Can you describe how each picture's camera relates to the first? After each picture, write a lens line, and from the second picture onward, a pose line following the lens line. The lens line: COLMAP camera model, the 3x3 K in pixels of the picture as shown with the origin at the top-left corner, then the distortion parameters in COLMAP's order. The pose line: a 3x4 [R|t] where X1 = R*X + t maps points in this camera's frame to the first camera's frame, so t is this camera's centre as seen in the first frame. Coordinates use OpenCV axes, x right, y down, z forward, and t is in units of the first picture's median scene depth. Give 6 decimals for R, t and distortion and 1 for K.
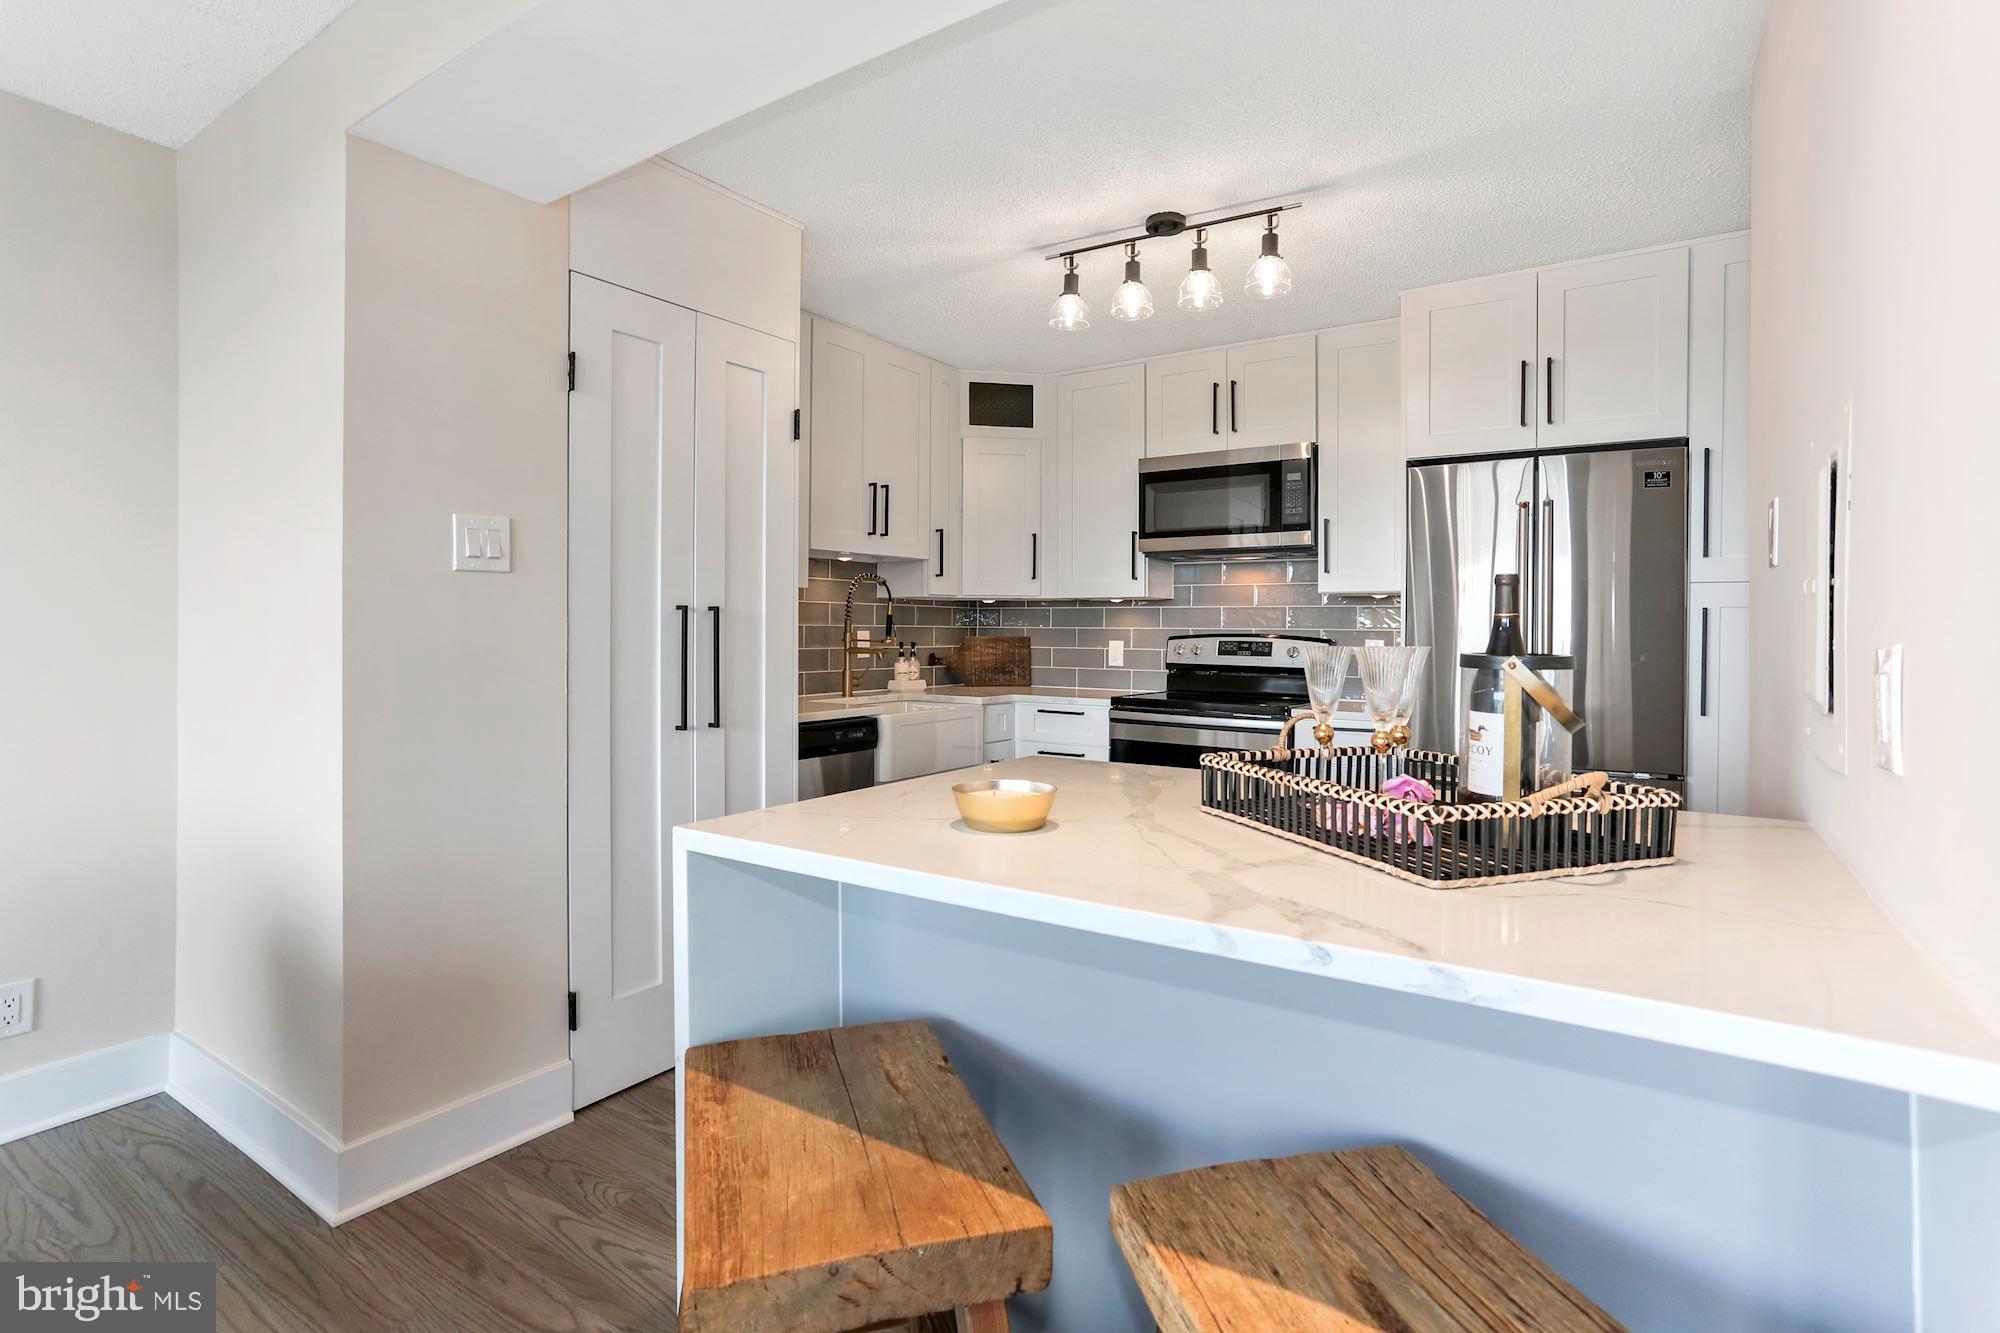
lens RADIAL K [[978.3, 0, 982.9], [0, 978.3, 632.6], [0, 0, 1]] dist [-0.047471, 0.028308]
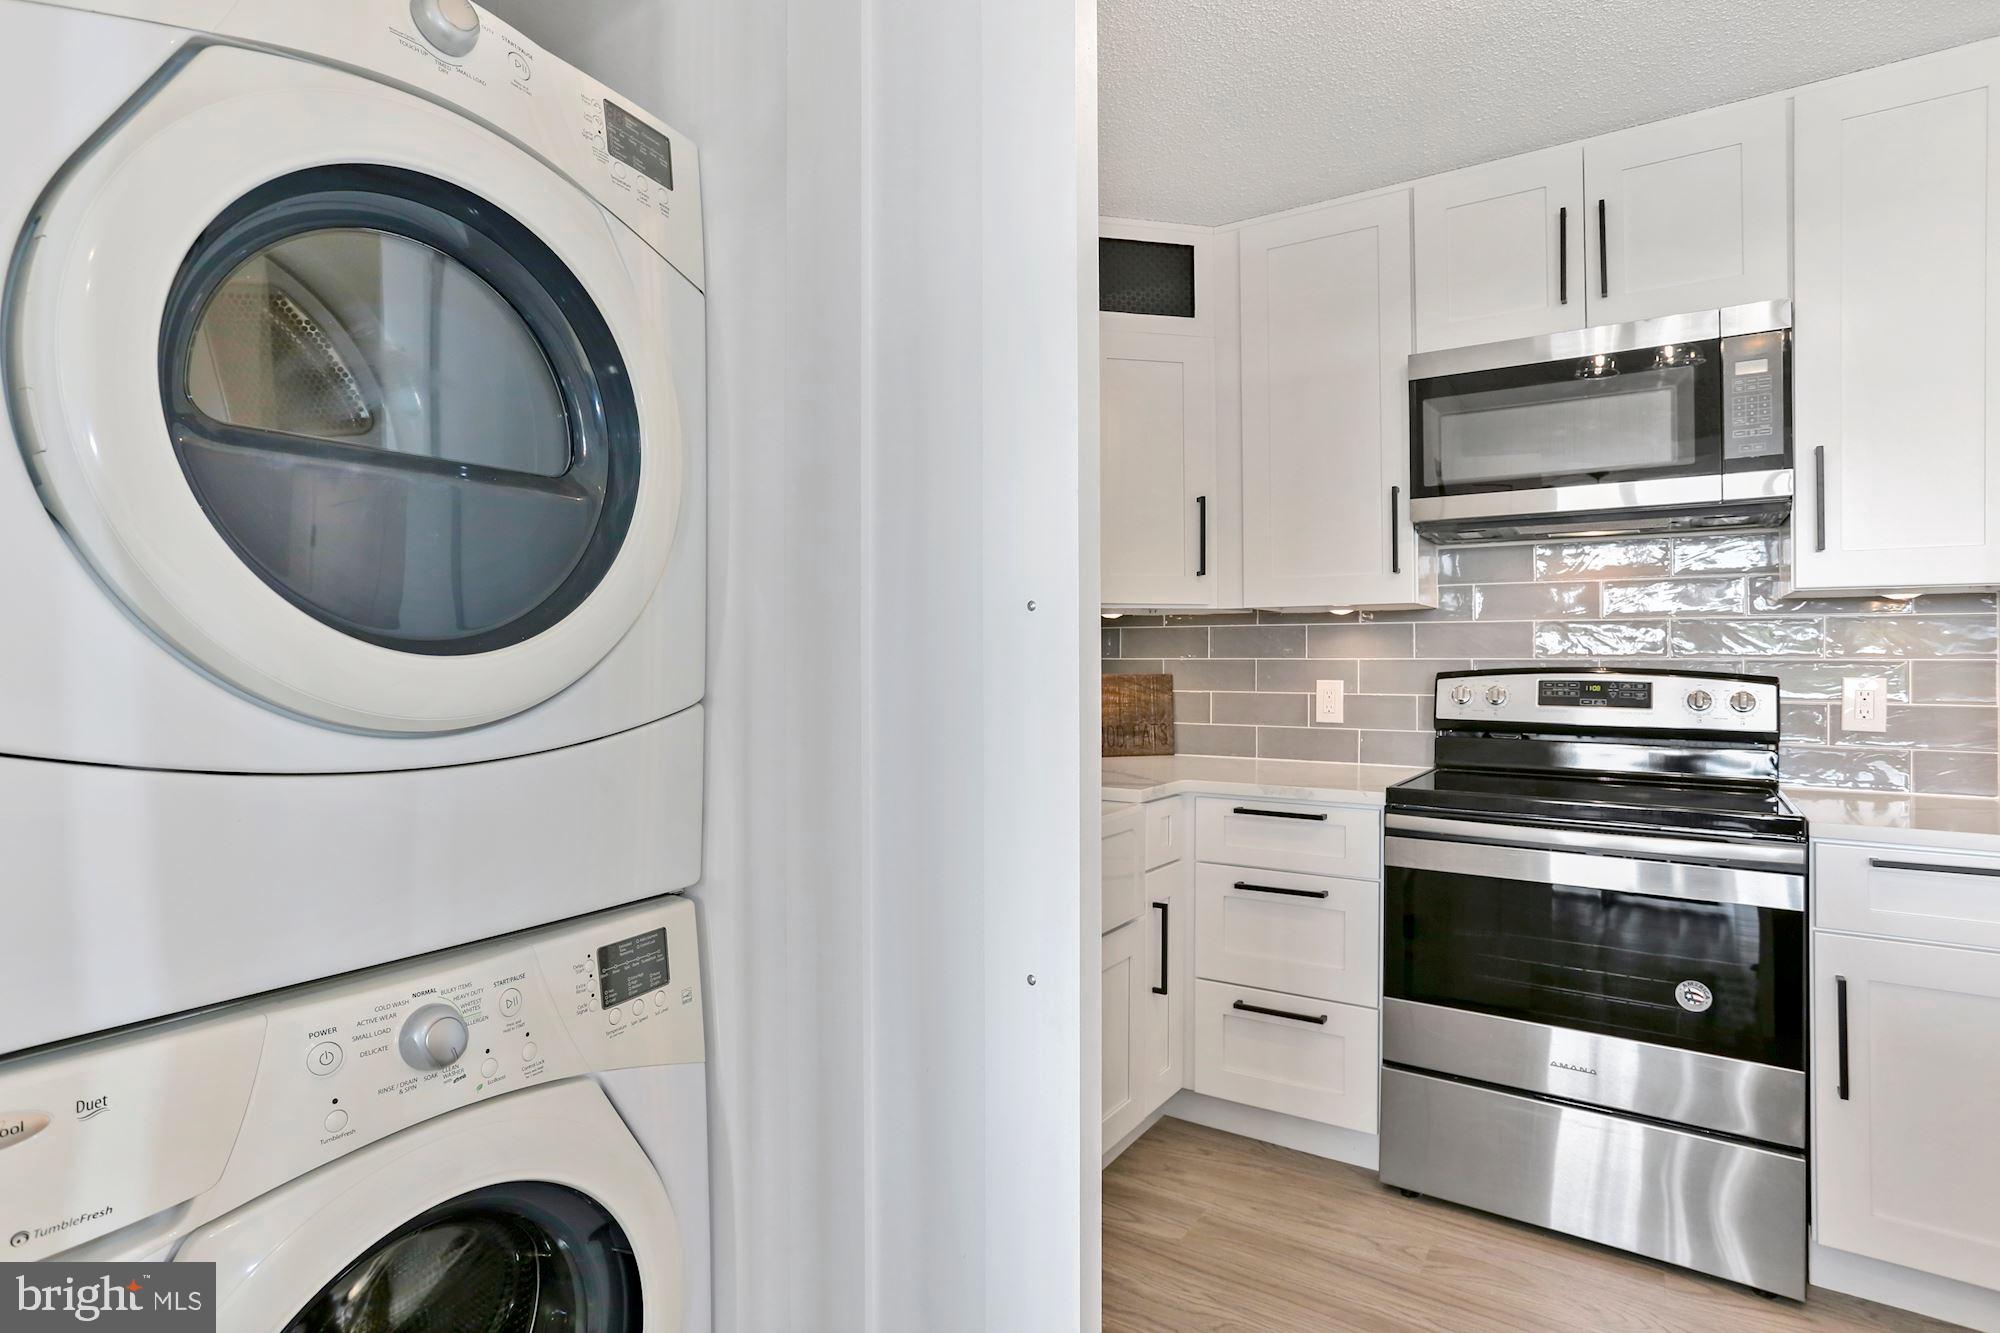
lens RADIAL K [[1033.7, 0, 989.4], [0, 1033.7, 653.7], [0, 0, 1]] dist [-0.036440, 0.015511]
pose [[0.999826, -0.007966, 0.016864, -0.096197], [0.008061, 0.999952, -0.005556, -0.006958], [-0.016819, 0.005691, 0.999842, 0.448903]]
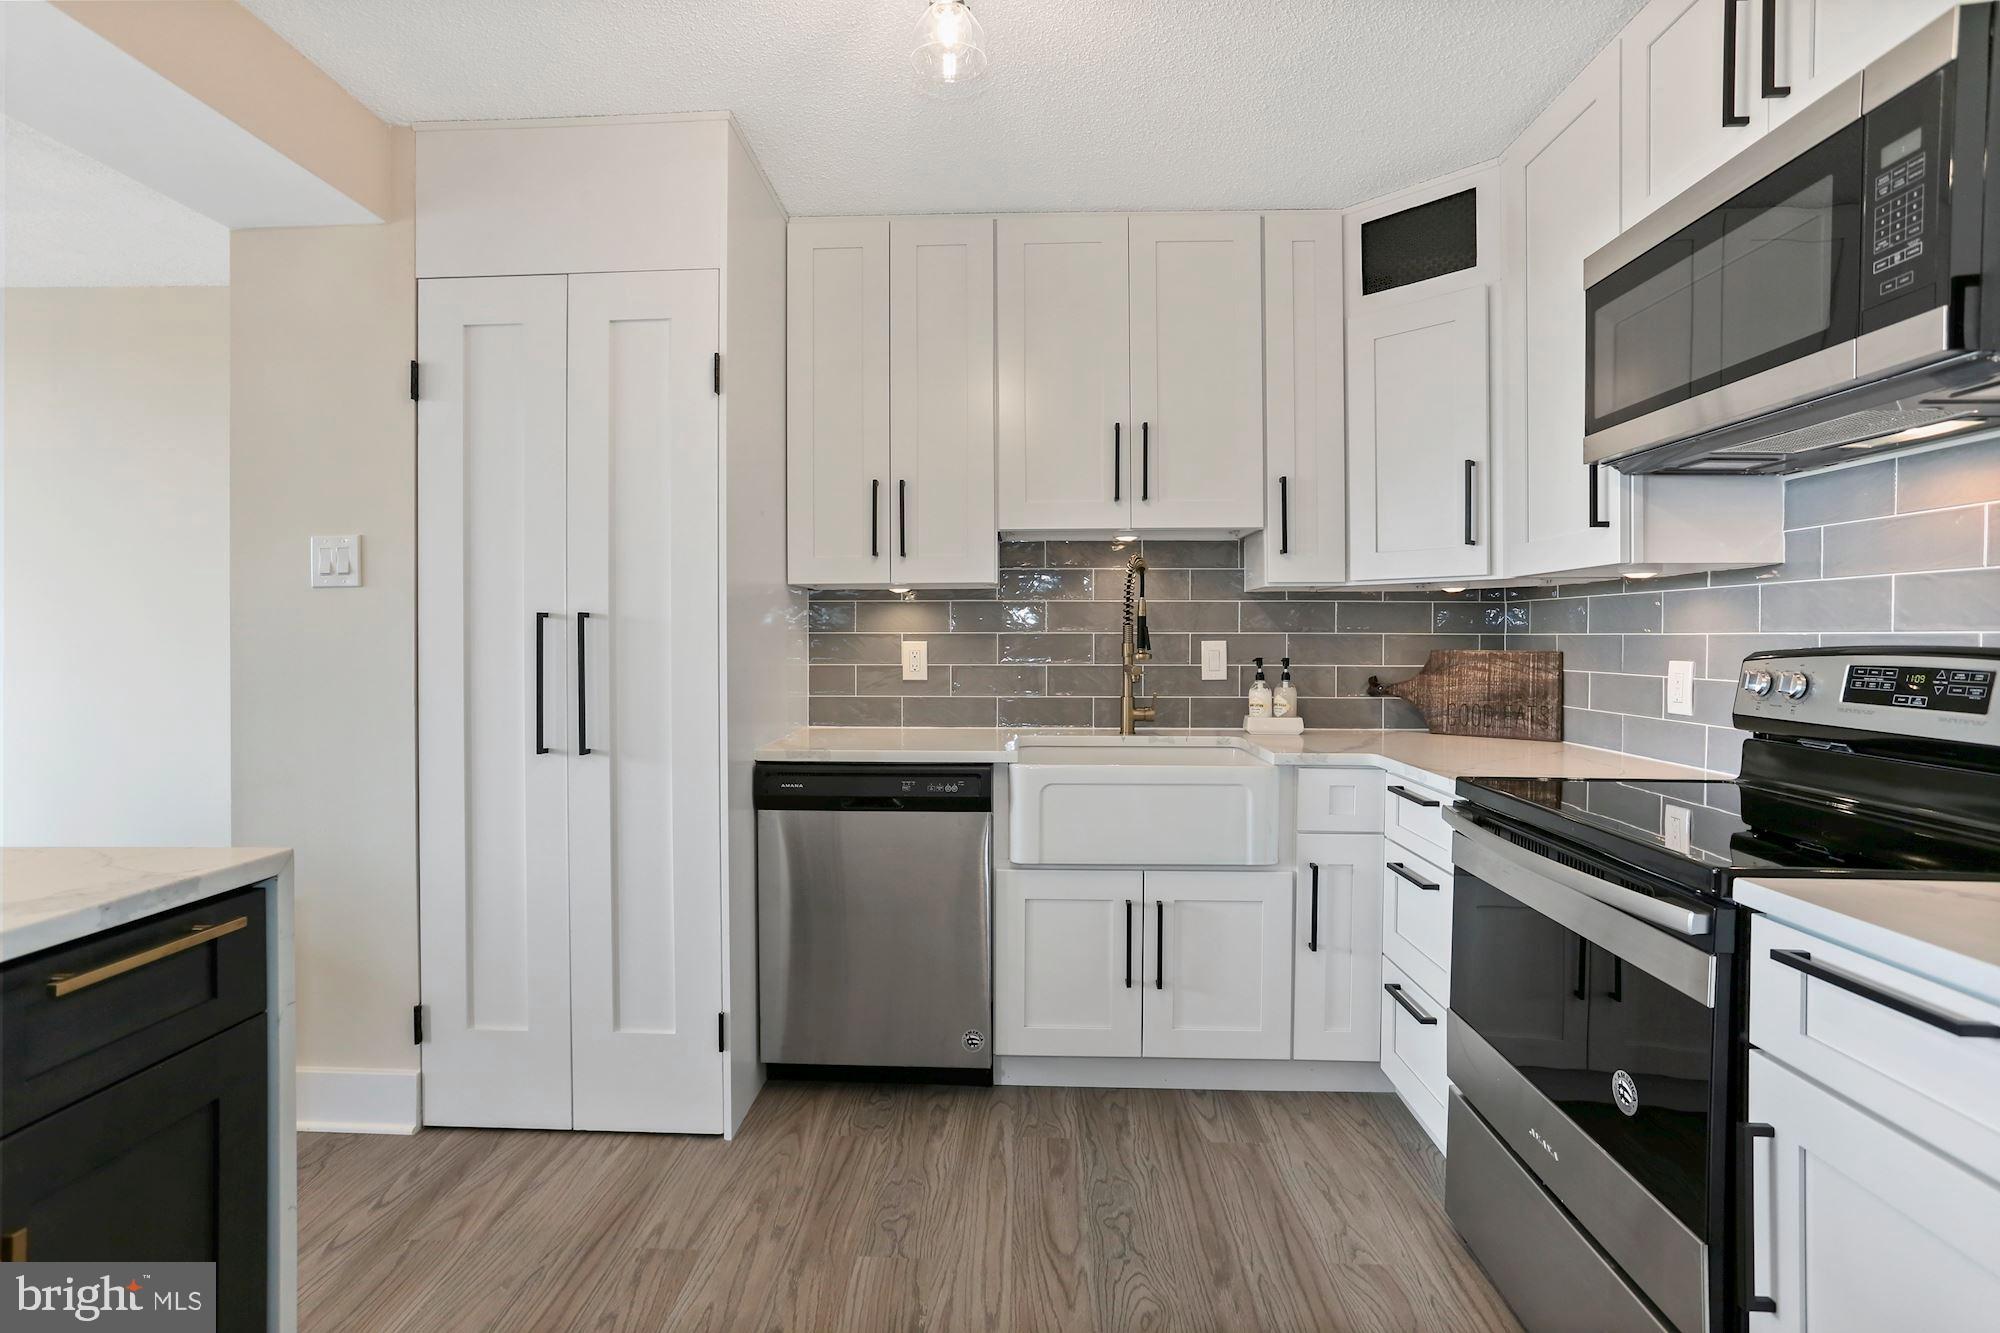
lens RADIAL K [[978.3, 0, 991.0], [0, 978.3, 643.5], [0, 0, 1]] dist [-0.047471, 0.028308]
pose [[0.526597, 0.000325, -0.850115, 0.419637], [0.000393, 1.000000, 0.000626, -0.000349], [0.850115, -0.000664, 0.526597, 0.566879]]
